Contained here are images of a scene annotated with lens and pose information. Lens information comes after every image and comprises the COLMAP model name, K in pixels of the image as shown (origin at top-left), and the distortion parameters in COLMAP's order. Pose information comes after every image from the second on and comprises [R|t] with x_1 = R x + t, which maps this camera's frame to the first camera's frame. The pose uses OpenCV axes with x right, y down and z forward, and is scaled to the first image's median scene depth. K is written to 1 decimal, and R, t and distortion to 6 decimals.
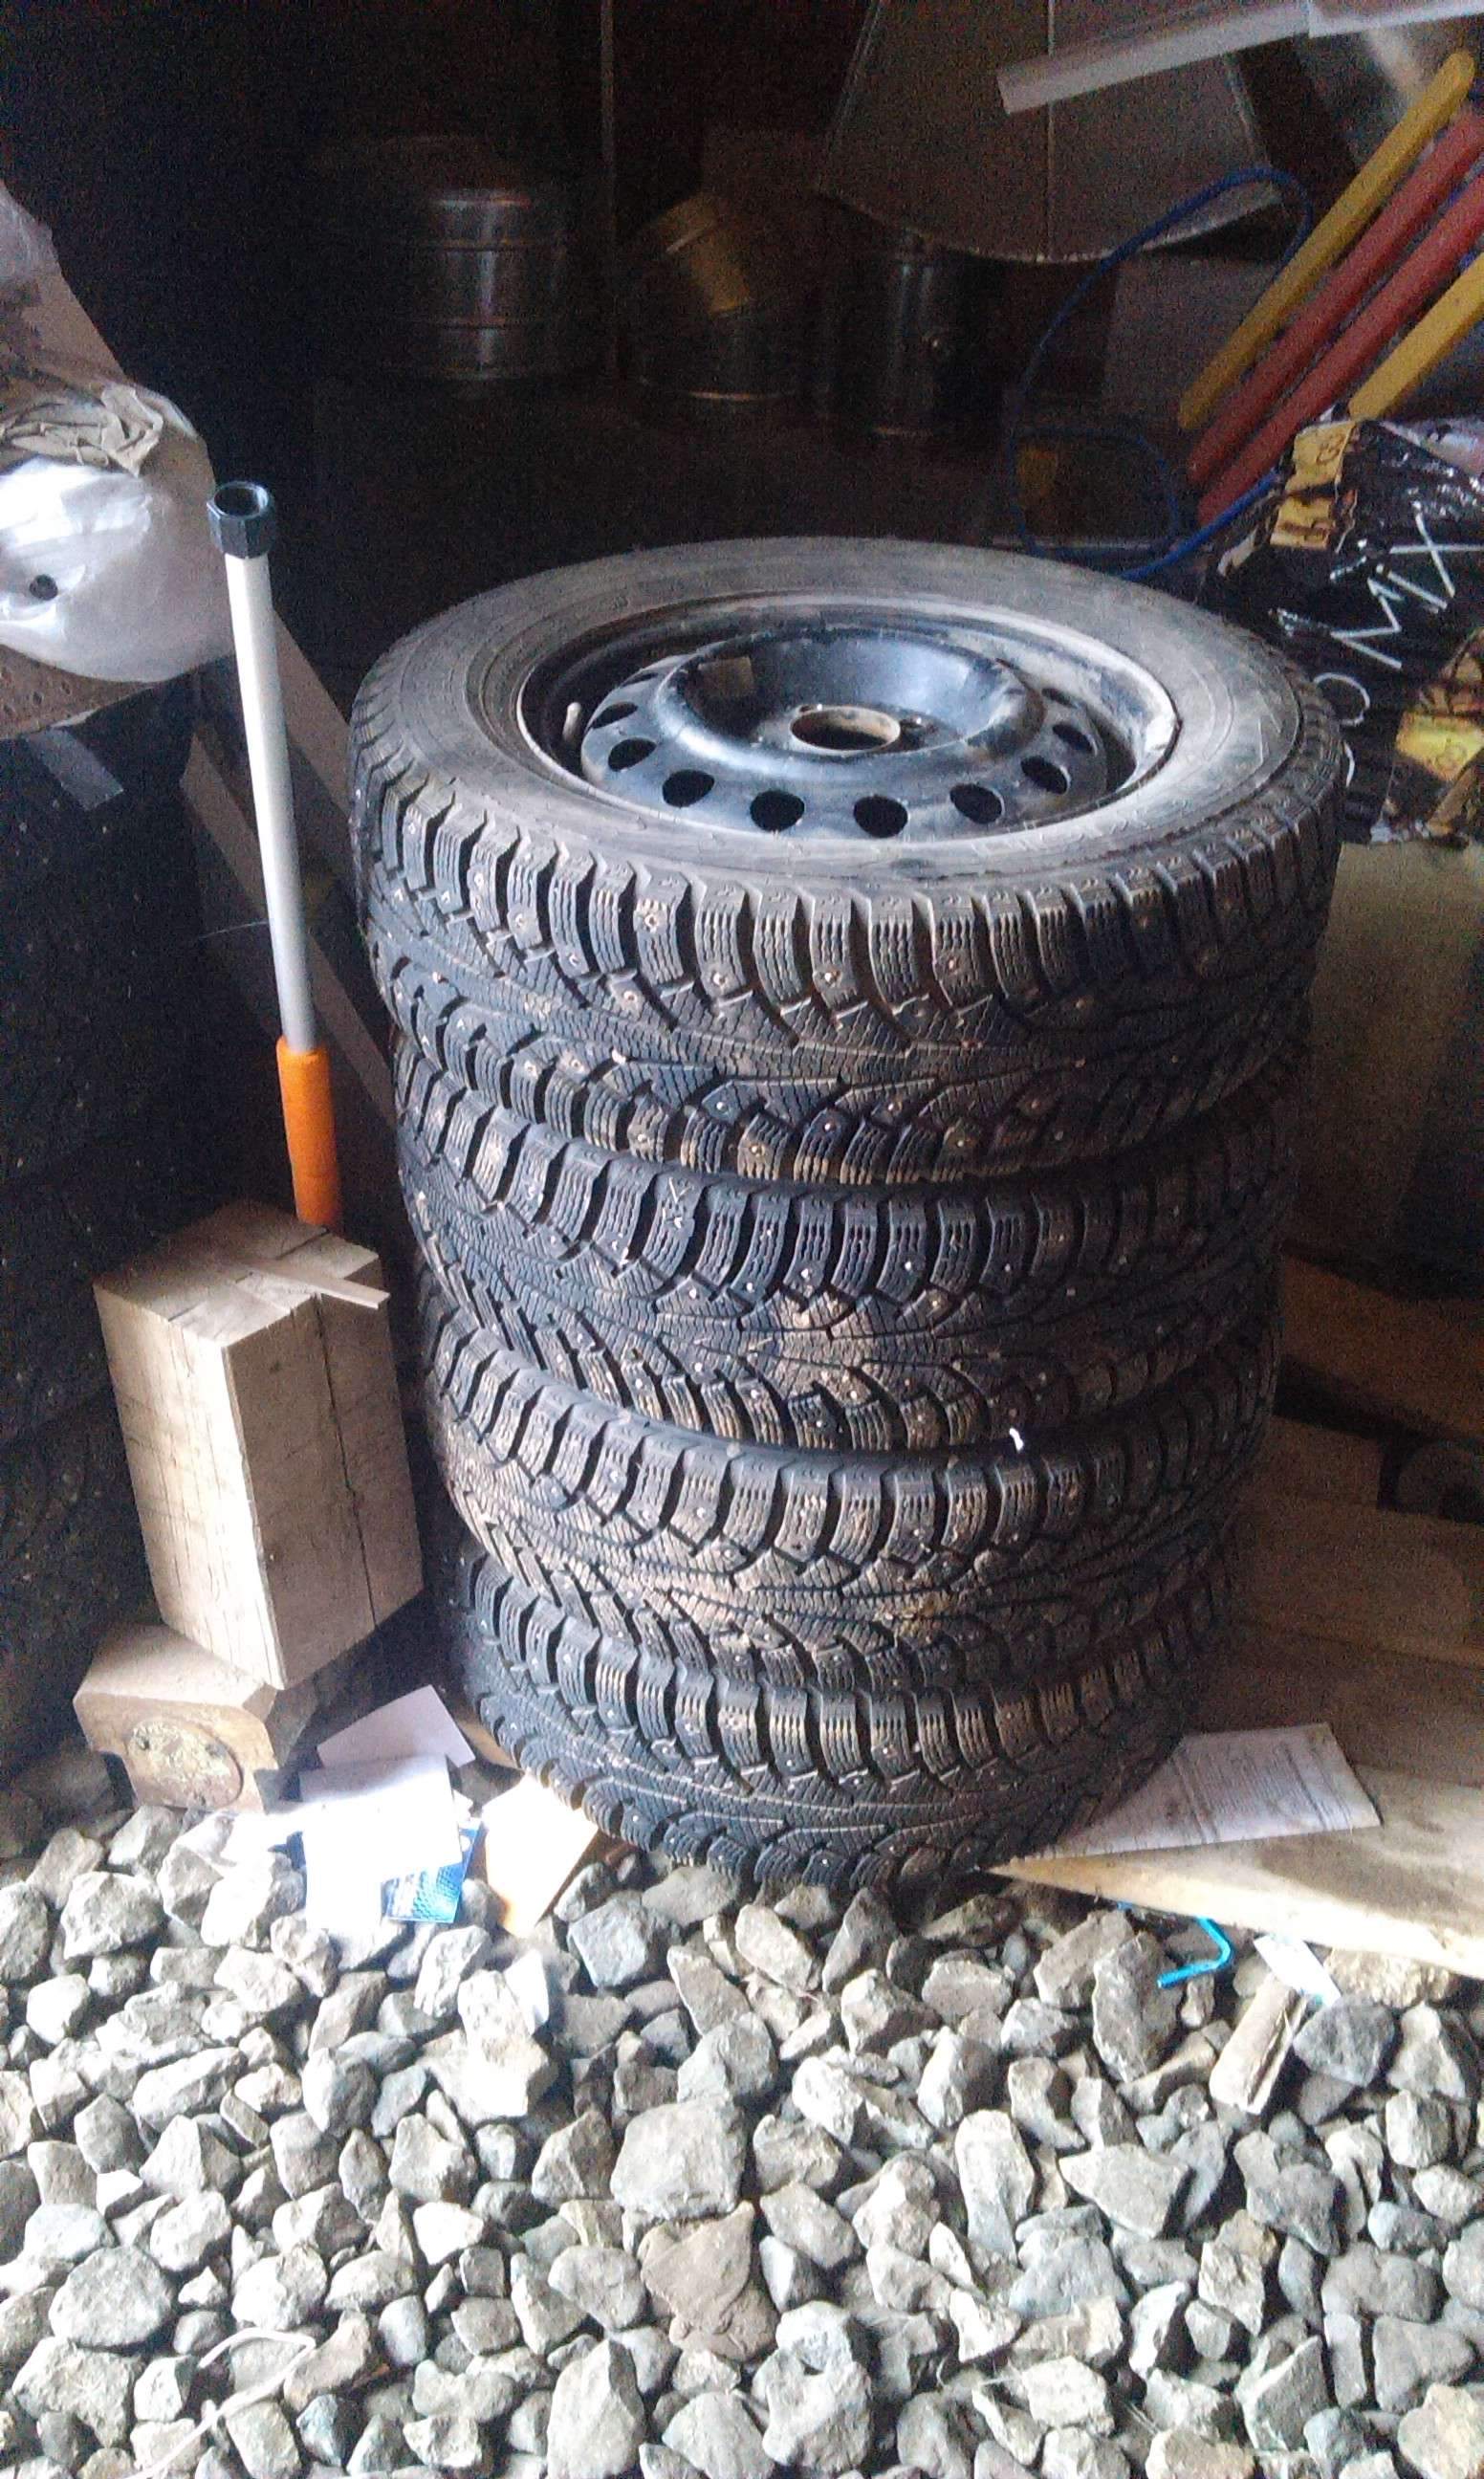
lens RADIAL K [[2414.4, 0, 742.0], [0, 2414.4, 1239.5], [0, 0, 1]] dist [0.107658, -0.360360]
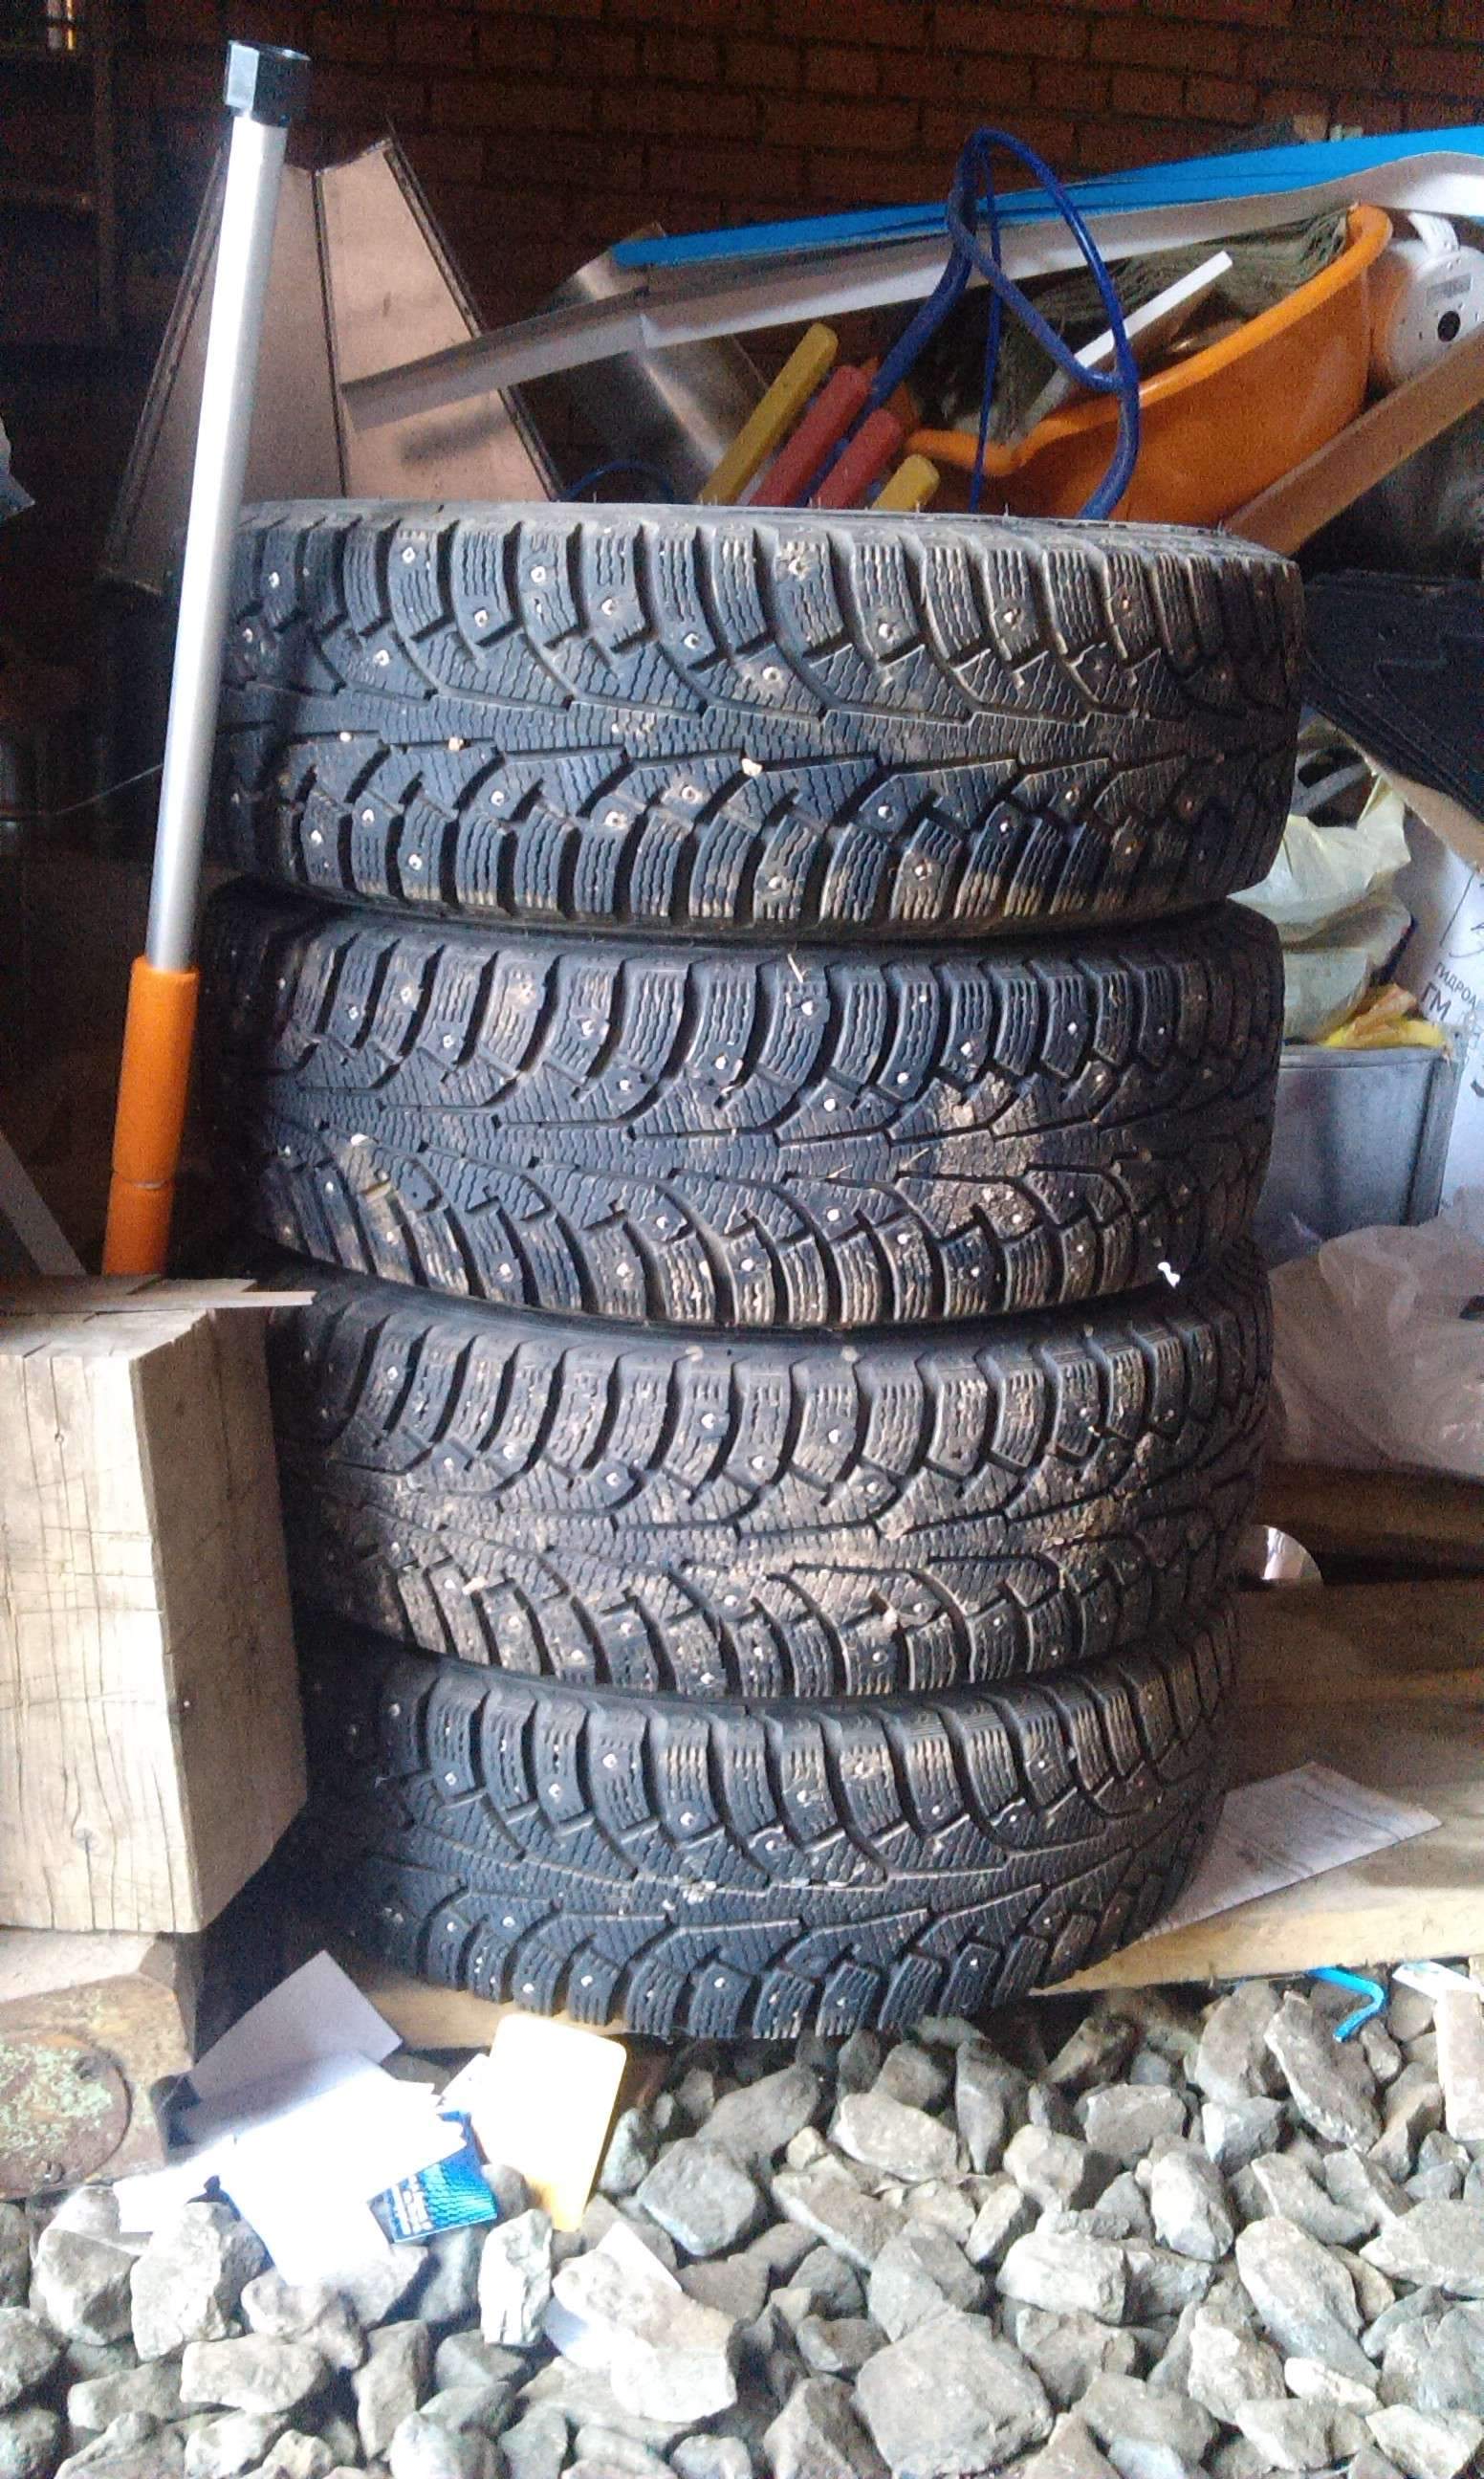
lens RADIAL K [[2414.4, 0, 742.0], [0, 2414.4, 1239.5], [0, 0, 1]] dist [0.107658, -0.360360]
pose [[0.892758, -0.106775, 0.437700, -0.374506], [0.241423, 0.933631, -0.264665, 0.251078], [-0.380391, 0.341953, 0.859285, 0.321203]]
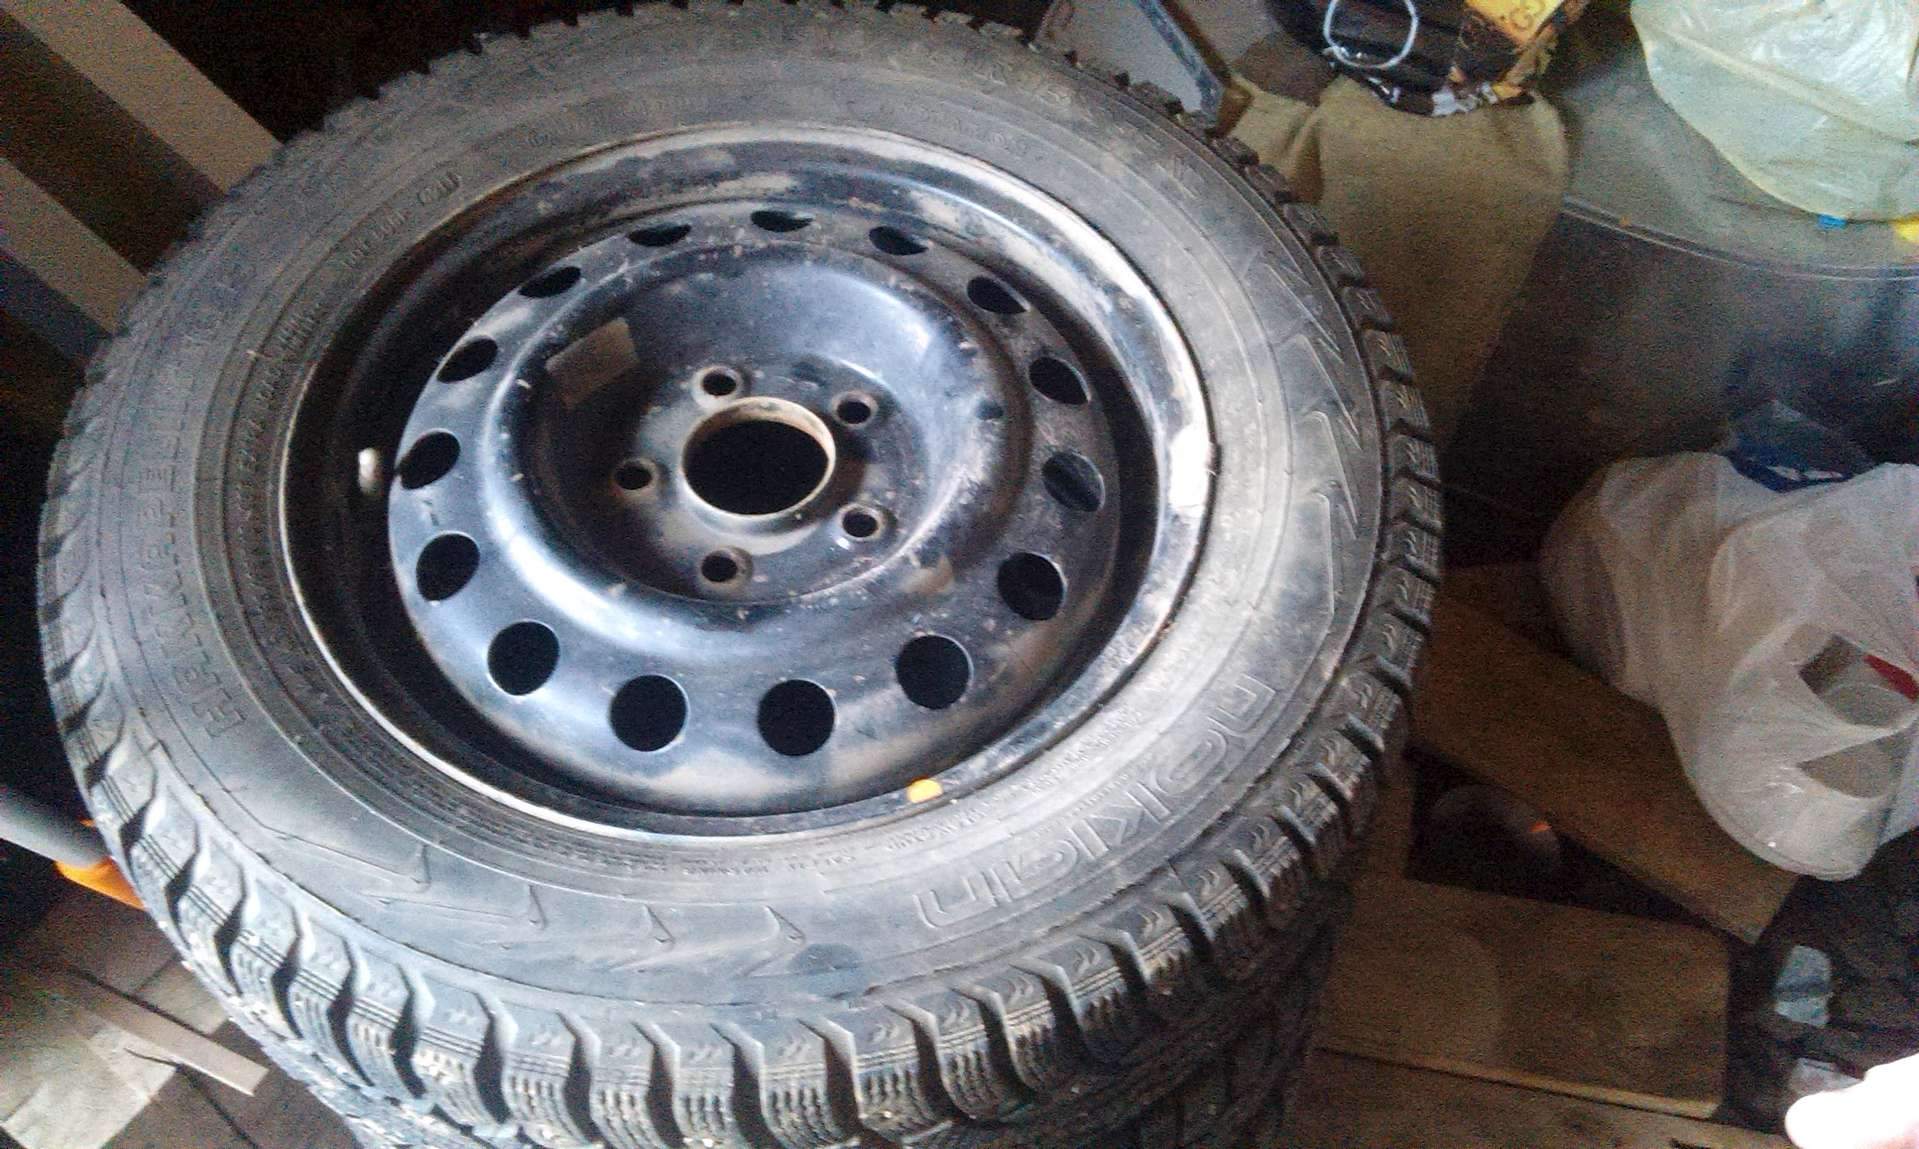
lens RADIAL K [[1869.2, 0, 959.5], [0, 1869.2, 574.5], [0, 0, 1]] dist [0.107658, -0.360360]
pose [[0.997959, -0.050102, 0.039601, 0.078982], [0.033024, 0.935609, 0.351490, -0.374510], [-0.054662, -0.349465, 0.935354, 0.468131]]
